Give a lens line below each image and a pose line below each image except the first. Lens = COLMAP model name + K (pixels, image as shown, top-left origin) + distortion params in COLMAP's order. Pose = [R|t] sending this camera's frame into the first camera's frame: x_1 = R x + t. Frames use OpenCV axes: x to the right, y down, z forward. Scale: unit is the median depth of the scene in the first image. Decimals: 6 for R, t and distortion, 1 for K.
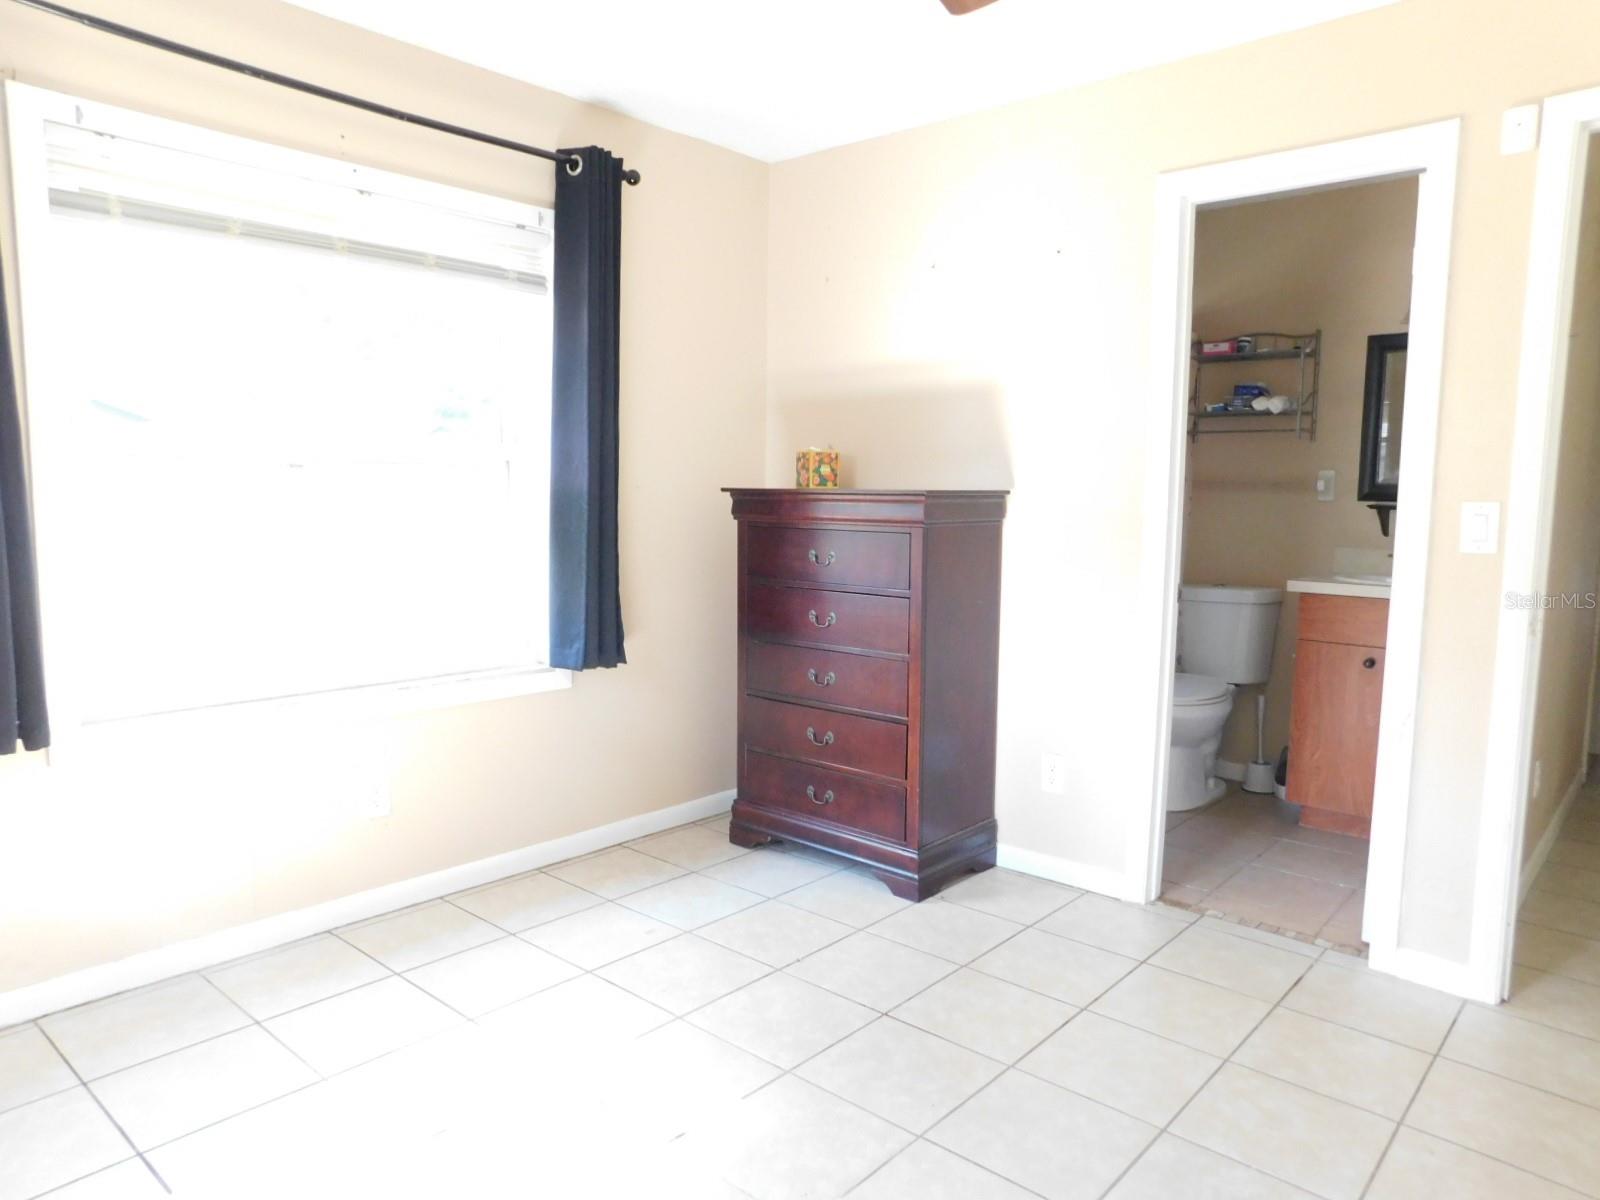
lens RADIAL K [[1067.1, 0, 810.1], [0, 1067.1, 604.2], [0, 0, 1]] dist [-0.040101, 0.029120]
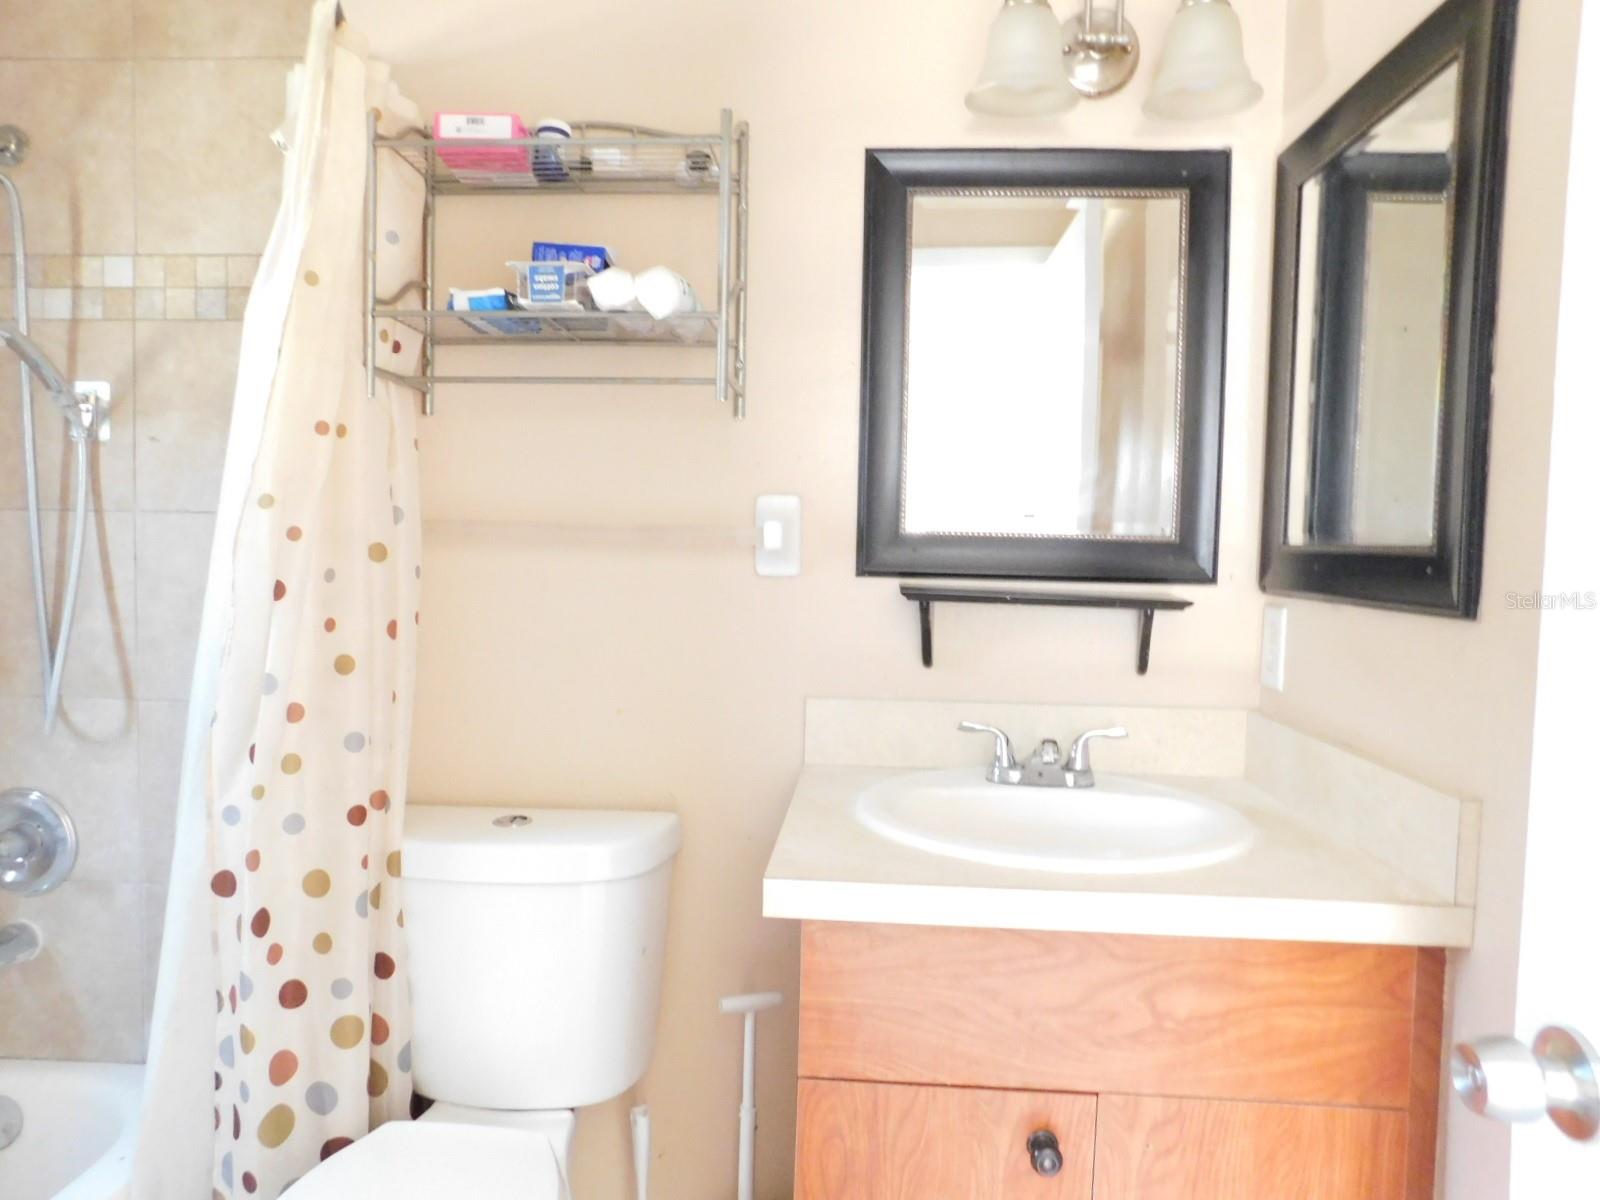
lens RADIAL K [[1067.1, 0, 806.2], [0, 1067.1, 600.7], [0, 0, 1]] dist [-0.040101, 0.029120]
pose [[0.788976, -0.025479, 0.613896, 0.264307], [0.052891, 0.998247, -0.026544, -0.079131], [-0.612143, 0.053412, 0.788941, 0.700714]]
